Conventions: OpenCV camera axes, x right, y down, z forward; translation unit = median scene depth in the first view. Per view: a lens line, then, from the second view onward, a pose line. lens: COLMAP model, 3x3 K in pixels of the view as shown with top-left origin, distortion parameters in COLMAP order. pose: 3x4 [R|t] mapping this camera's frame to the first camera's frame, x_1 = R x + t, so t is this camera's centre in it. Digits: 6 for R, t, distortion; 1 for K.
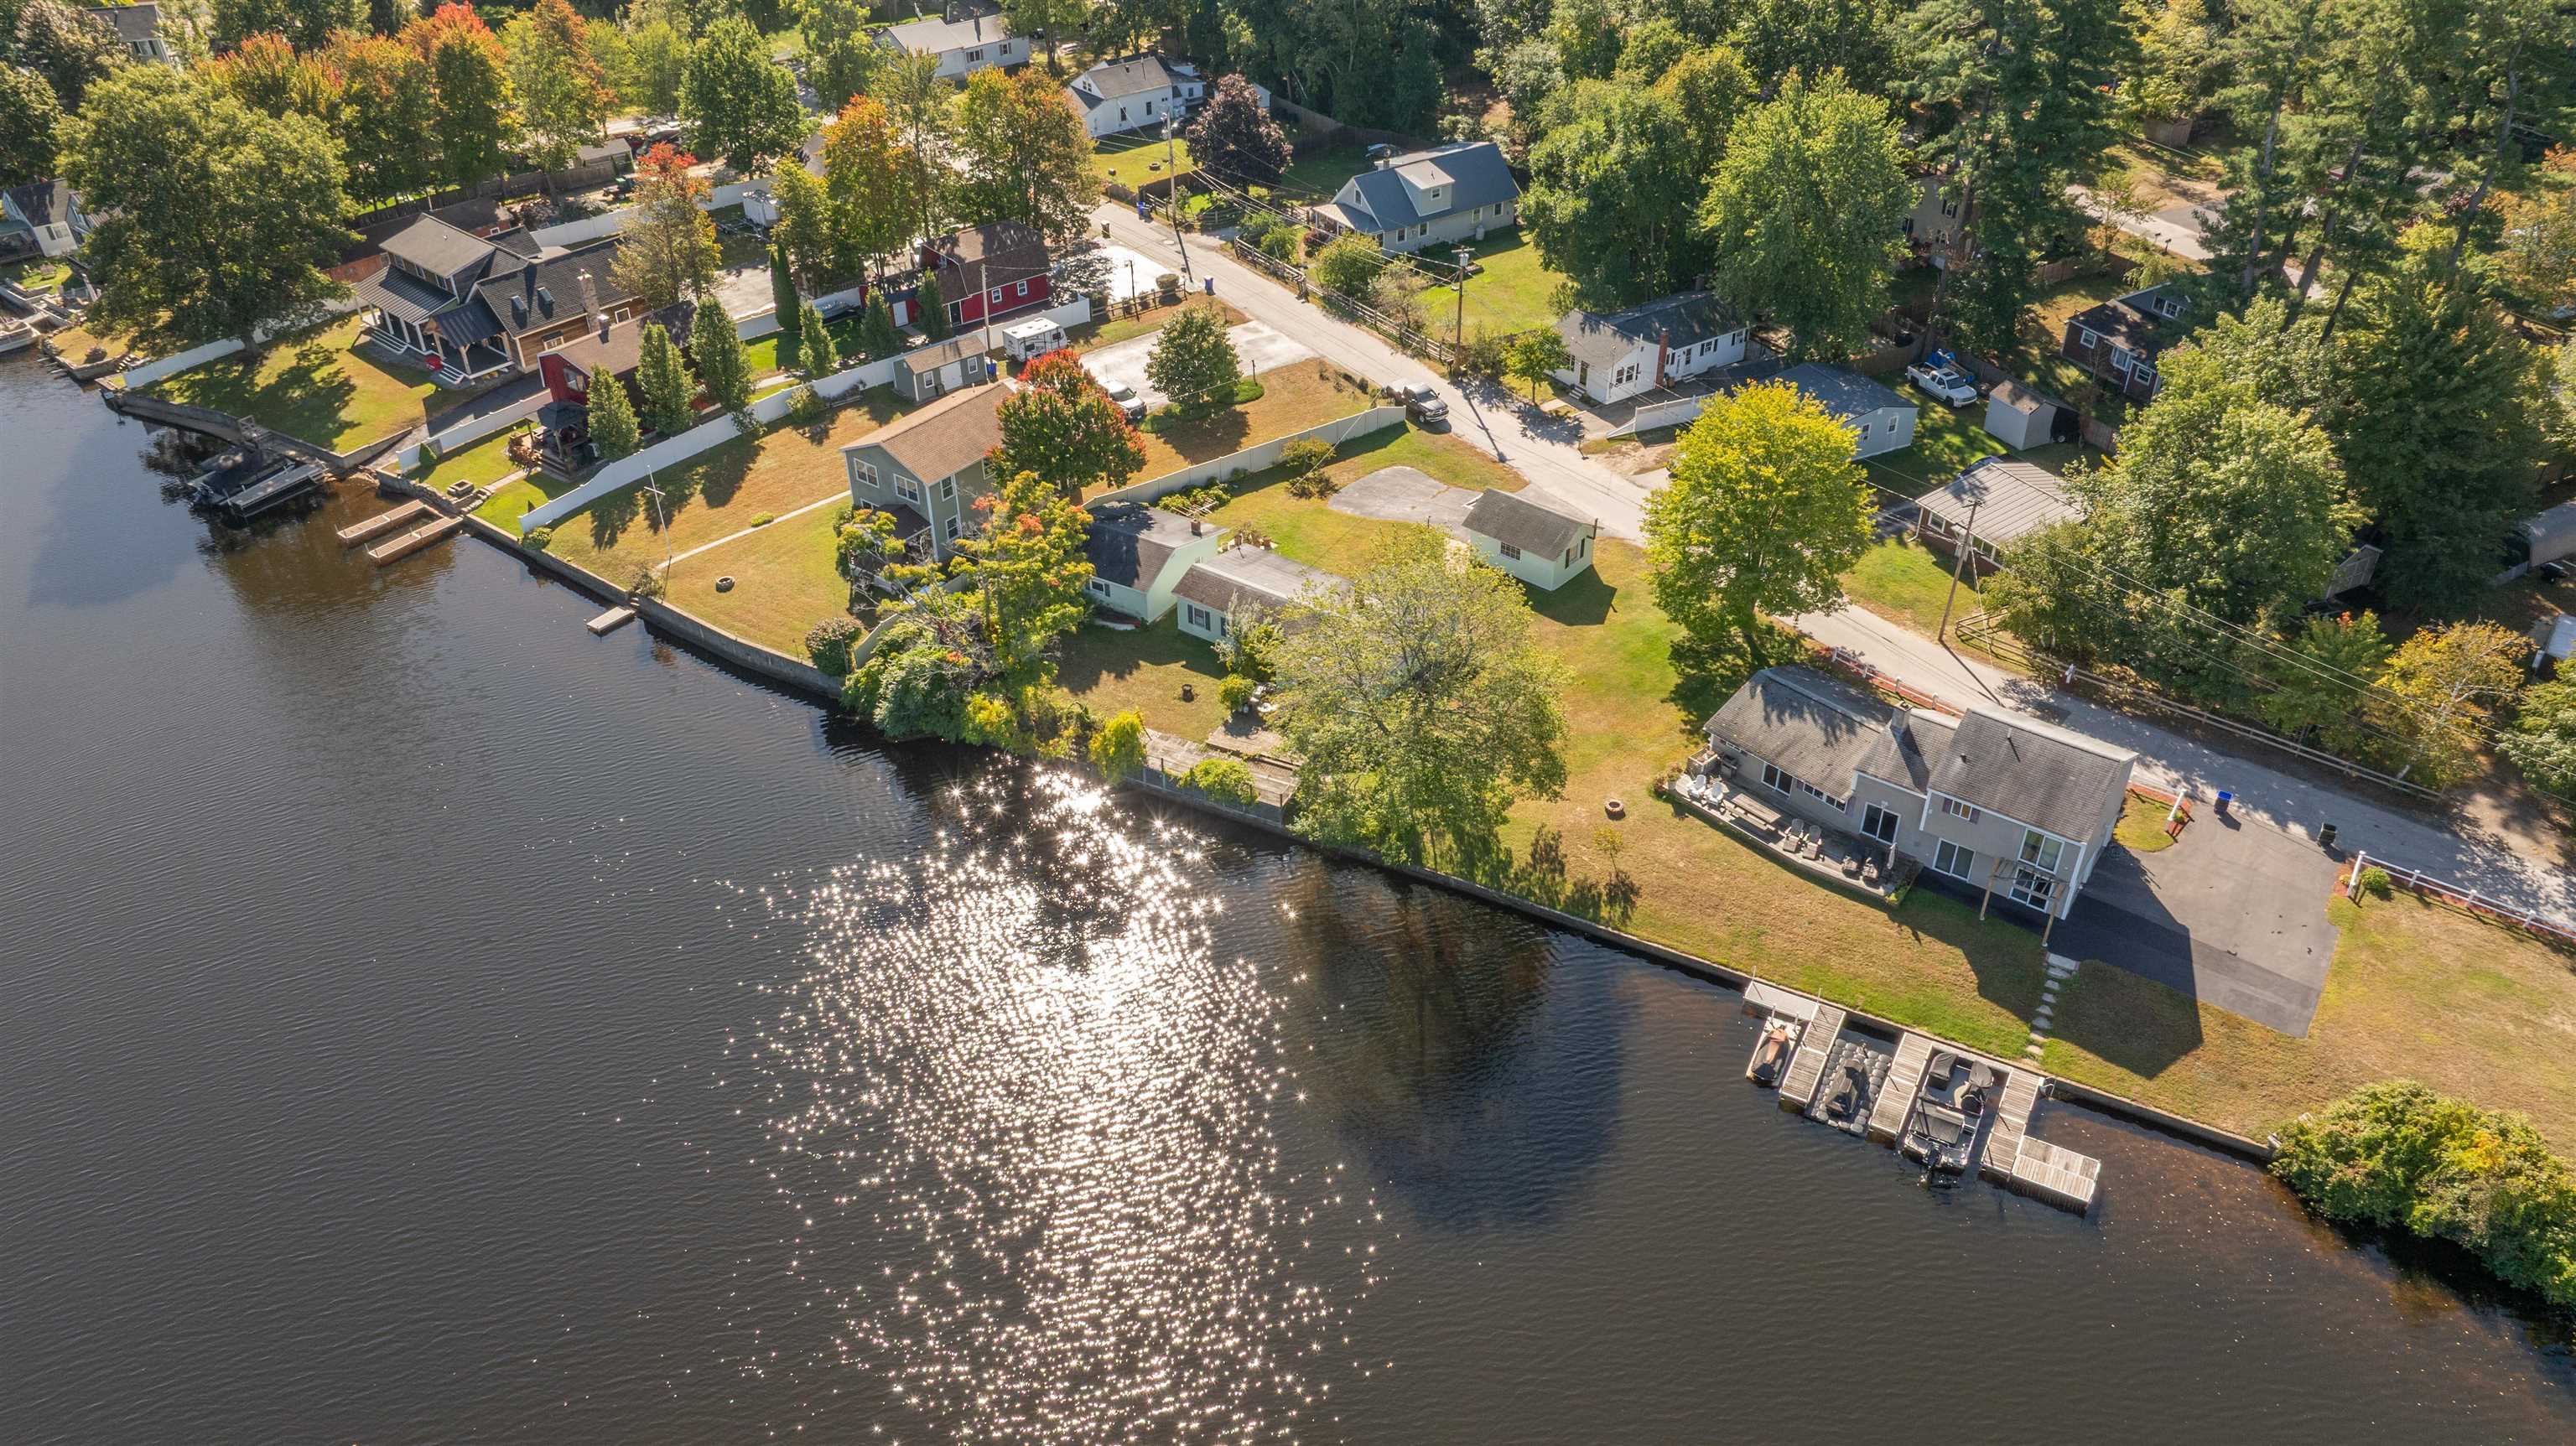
lens RADIAL K [[1813.8, 0, 1288.0], [0, 1813.8, 723.0], [0, 0, 1]] dist [-0.010408, 0.003586]
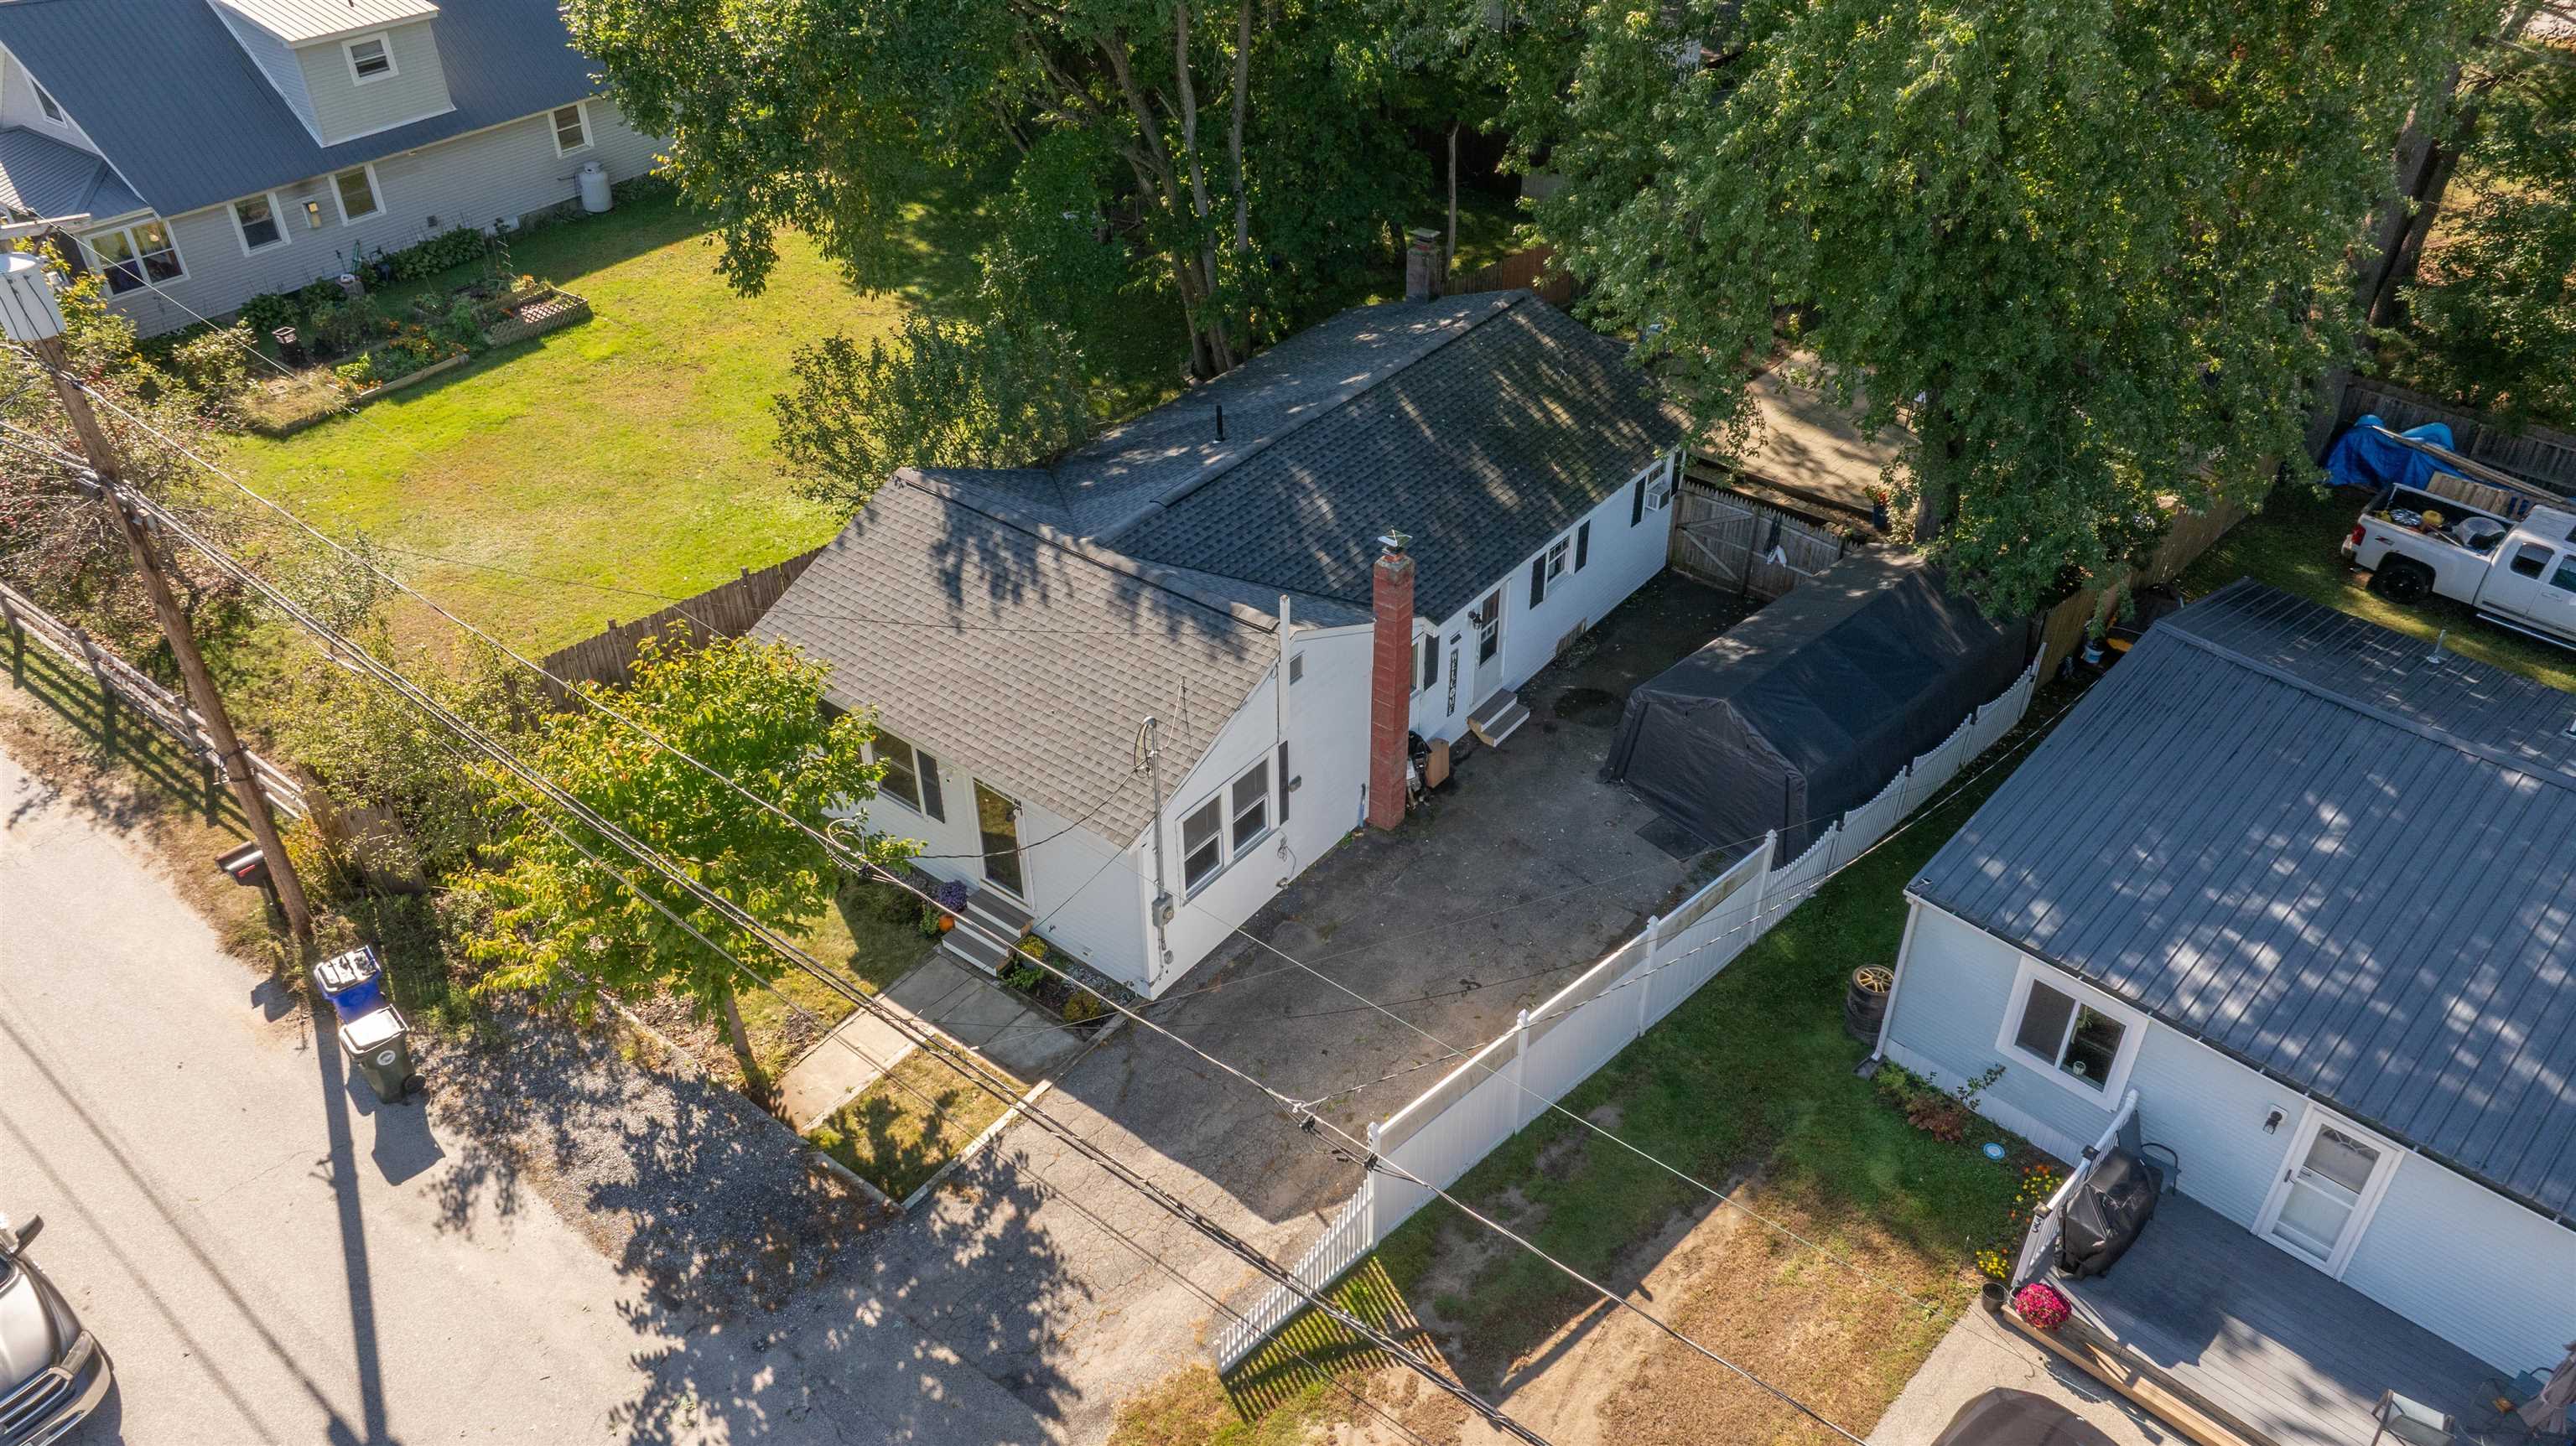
lens RADIAL K [[1813.8, 0, 1288.0], [0, 1813.8, 723.0], [0, 0, 1]] dist [-0.010408, 0.003586]
pose [[0.950128, -0.179634, 0.254930, 0.172086], [0.179929, 0.983425, 0.022364, -0.238323], [-0.254722, 0.024621, 0.966701, 0.960090]]
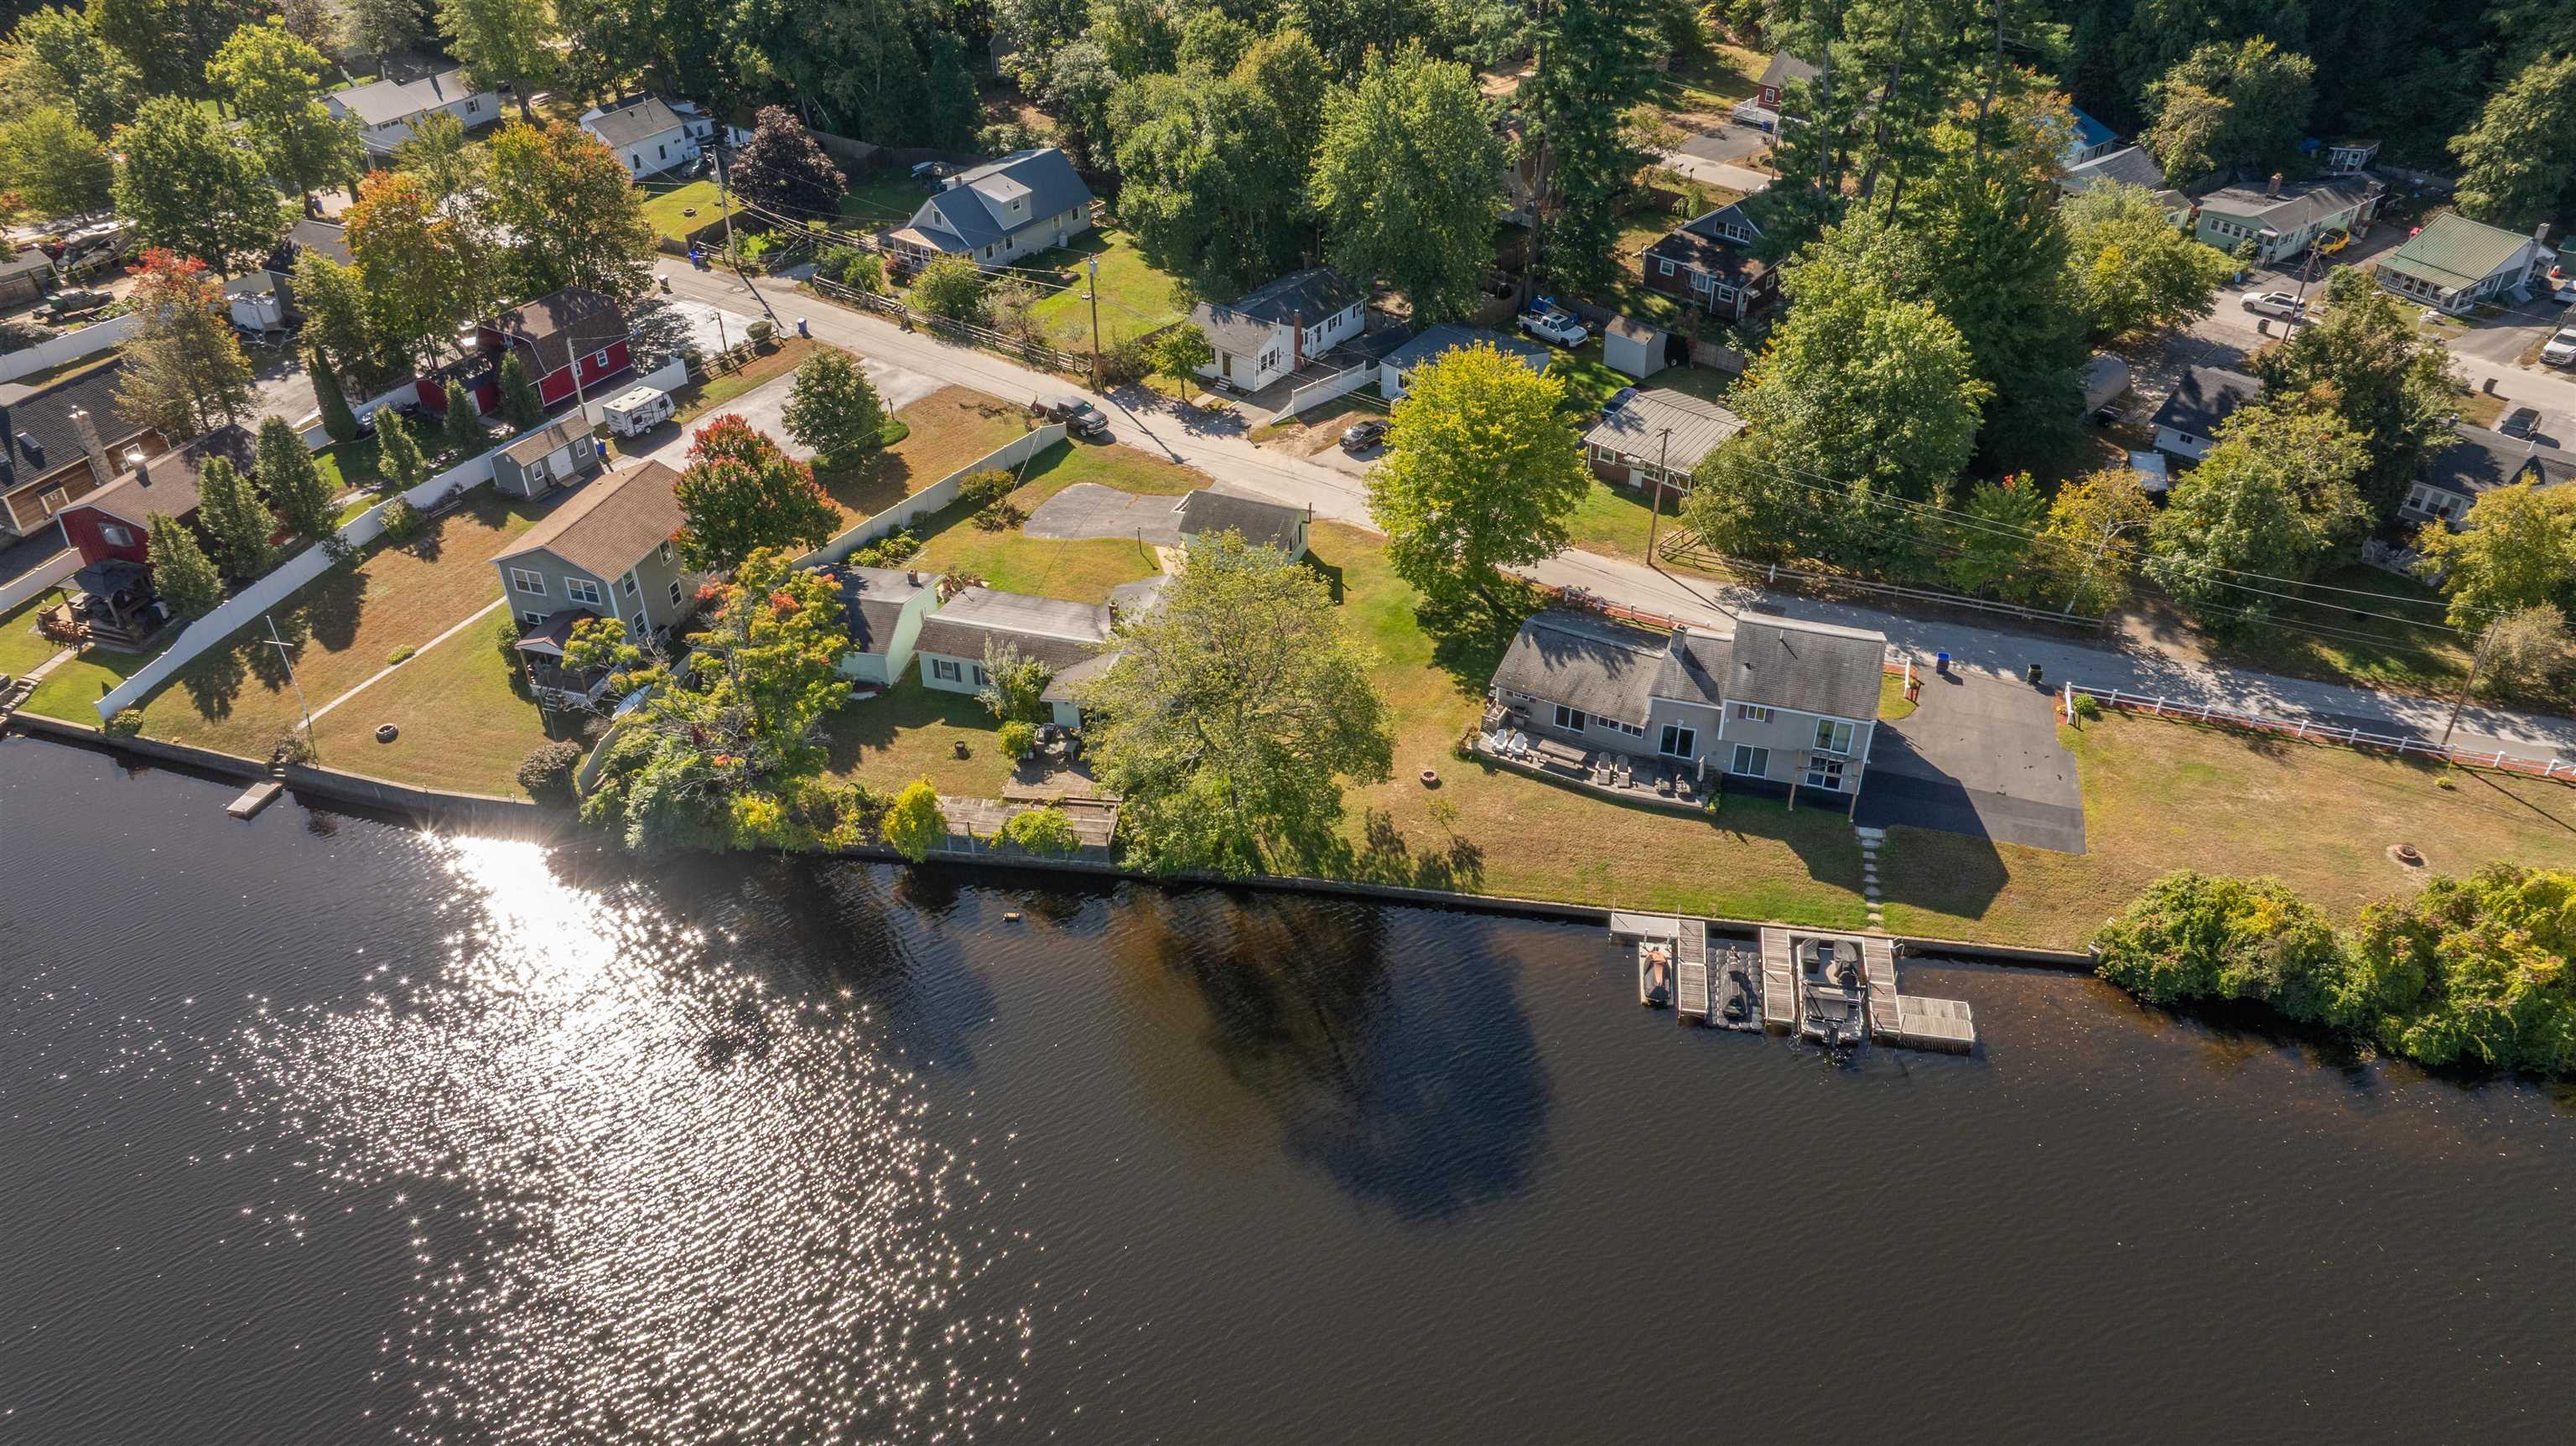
lens RADIAL K [[1813.8, 0, 1288.0], [0, 1813.8, 723.0], [0, 0, 1]] dist [-0.010408, 0.003586]
pose [[0.942936, -0.191251, 0.272572, -0.136906], [0.191526, 0.981147, 0.025861, -0.020405], [-0.272379, 0.027819, 0.961788, 0.035343]]
